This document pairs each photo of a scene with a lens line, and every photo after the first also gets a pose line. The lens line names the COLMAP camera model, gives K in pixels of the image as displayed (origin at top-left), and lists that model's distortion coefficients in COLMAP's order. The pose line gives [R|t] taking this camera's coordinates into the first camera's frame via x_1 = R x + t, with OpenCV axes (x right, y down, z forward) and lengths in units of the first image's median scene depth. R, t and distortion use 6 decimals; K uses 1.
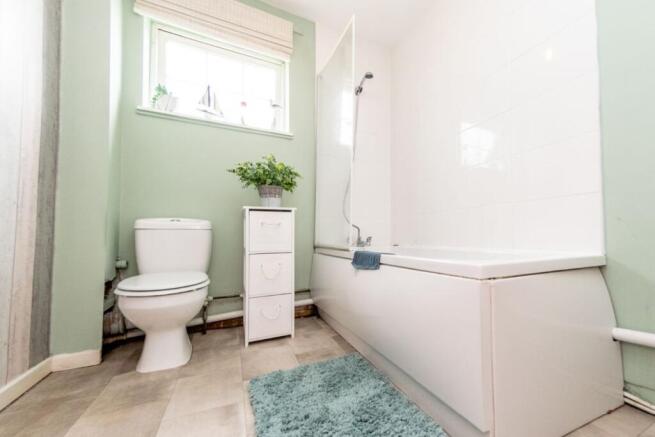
lens RADIAL K [[298.4, 0, 327.2], [0, 298.4, 223.6], [0, 0, 1]] dist [0.000367, -0.000374]
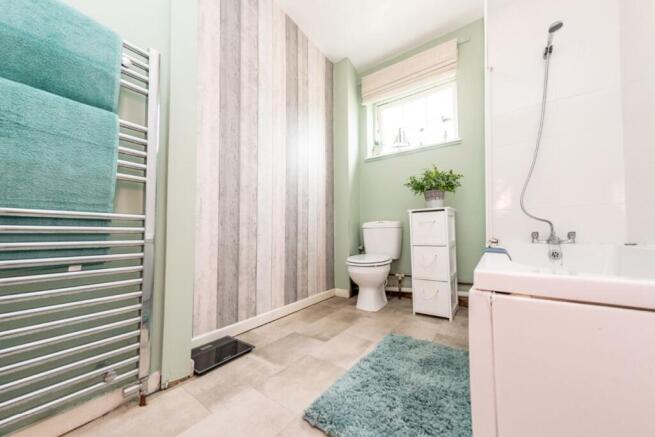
lens RADIAL K [[227.7, 0, 331.2], [0, 227.7, 225.2], [0, 0, 1]] dist [0.001114, 0.000013]
pose [[0.439744, -0.032266, -0.897543, 0.469979], [0.040449, 0.999052, -0.016097, 0.012941], [0.897212, -0.029226, 0.440632, 0.222809]]
